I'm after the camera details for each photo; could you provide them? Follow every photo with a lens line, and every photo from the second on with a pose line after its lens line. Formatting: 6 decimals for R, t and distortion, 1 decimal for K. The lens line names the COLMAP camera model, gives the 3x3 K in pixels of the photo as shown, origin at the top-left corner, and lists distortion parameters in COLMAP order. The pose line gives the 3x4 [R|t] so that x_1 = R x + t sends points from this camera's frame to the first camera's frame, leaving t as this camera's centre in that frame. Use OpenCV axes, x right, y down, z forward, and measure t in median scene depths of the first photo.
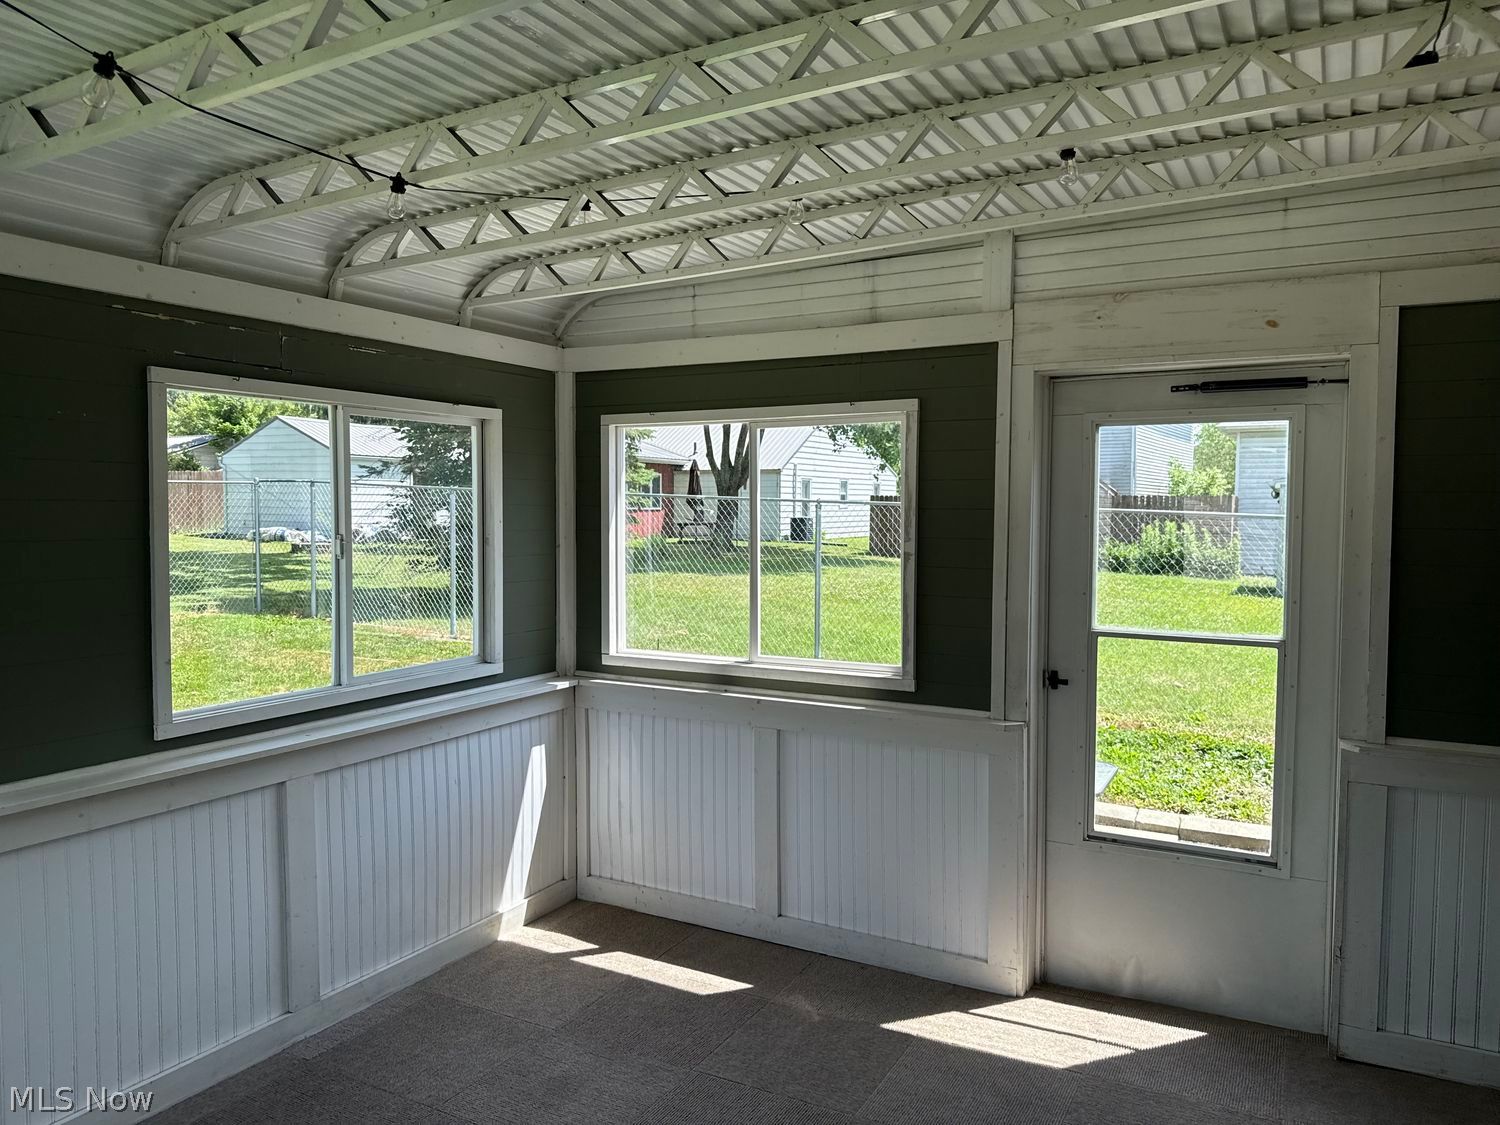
lens RADIAL K [[1061.4, 0, 760.8], [0, 1061.4, 561.2], [0, 0, 1]] dist [0.055014, -0.076384]
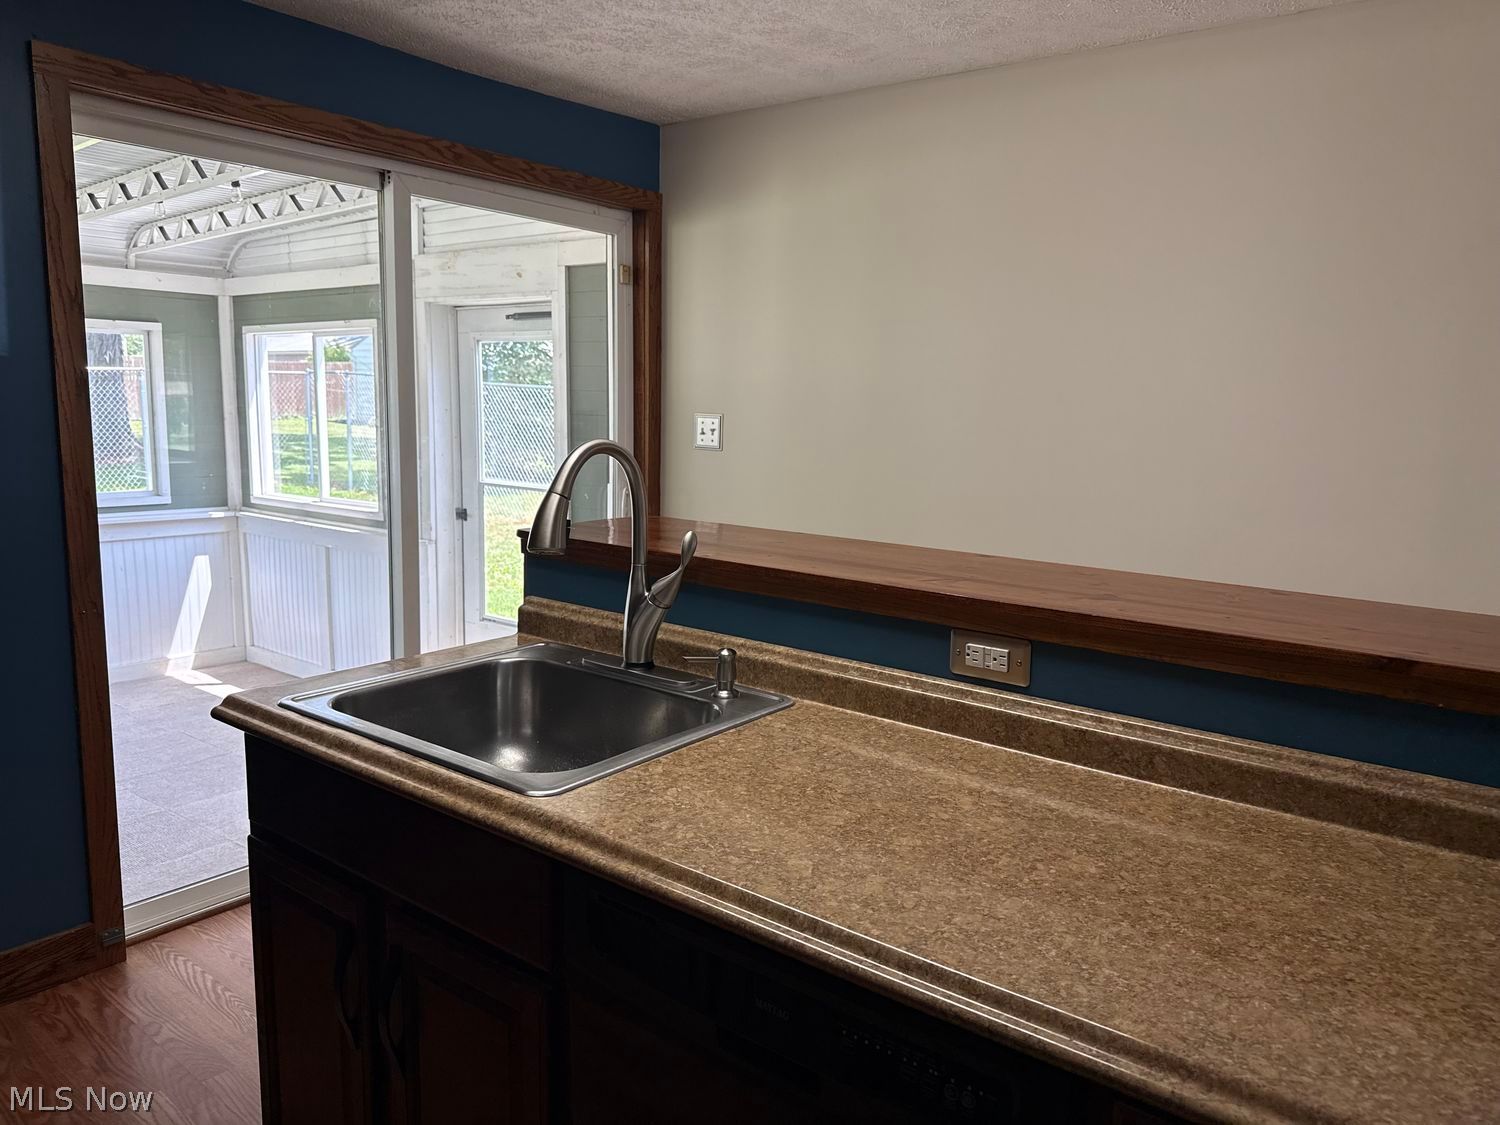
lens RADIAL K [[1061.4, 0, 750.8], [0, 1061.4, 565.3], [0, 0, 1]] dist [0.055014, -0.076384]
pose [[0.985356, 0.042167, -0.165211, 0.818710], [-0.024473, 0.993881, 0.107709, 0.010255], [0.168742, -0.102088, 0.980359, -0.348395]]
